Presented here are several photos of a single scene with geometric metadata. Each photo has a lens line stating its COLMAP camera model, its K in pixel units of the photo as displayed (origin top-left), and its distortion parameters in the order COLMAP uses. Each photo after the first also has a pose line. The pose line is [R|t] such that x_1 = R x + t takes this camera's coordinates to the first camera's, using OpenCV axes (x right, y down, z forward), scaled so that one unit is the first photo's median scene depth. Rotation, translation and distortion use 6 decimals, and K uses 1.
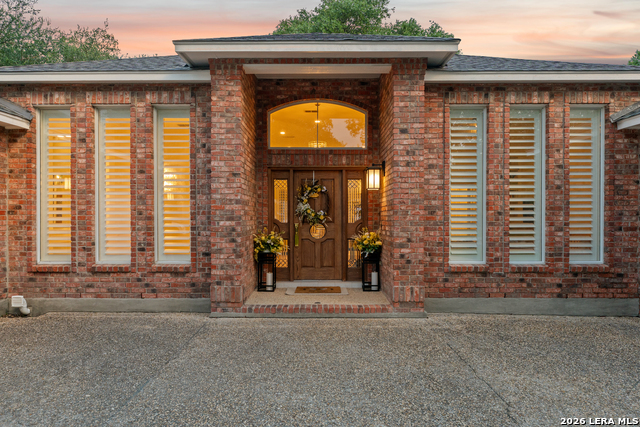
lens RADIAL K [[398.2, 0, 321.8], [0, 398.2, 217.6], [0, 0, 1]] dist [-0.000739, -0.006037]
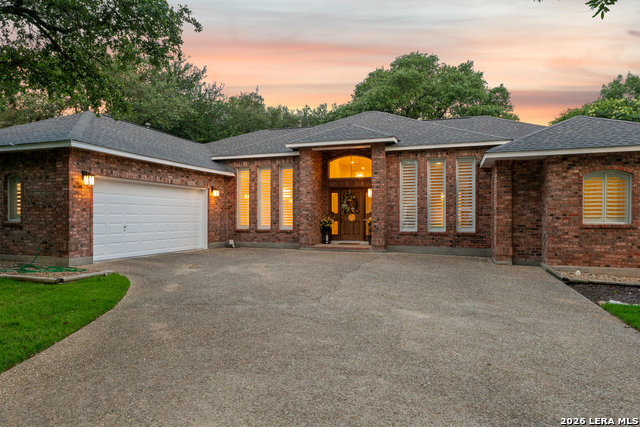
lens RADIAL K [[398.2, 0, 319.1], [0, 398.2, 213.2], [0, 0, 1]] dist [-0.000739, -0.006037]
pose [[0.946376, -0.001006, -0.323066, 0.614182], [-0.002689, 0.999936, -0.010989, 0.044337], [0.323057, 0.011268, 0.946312, -1.263740]]
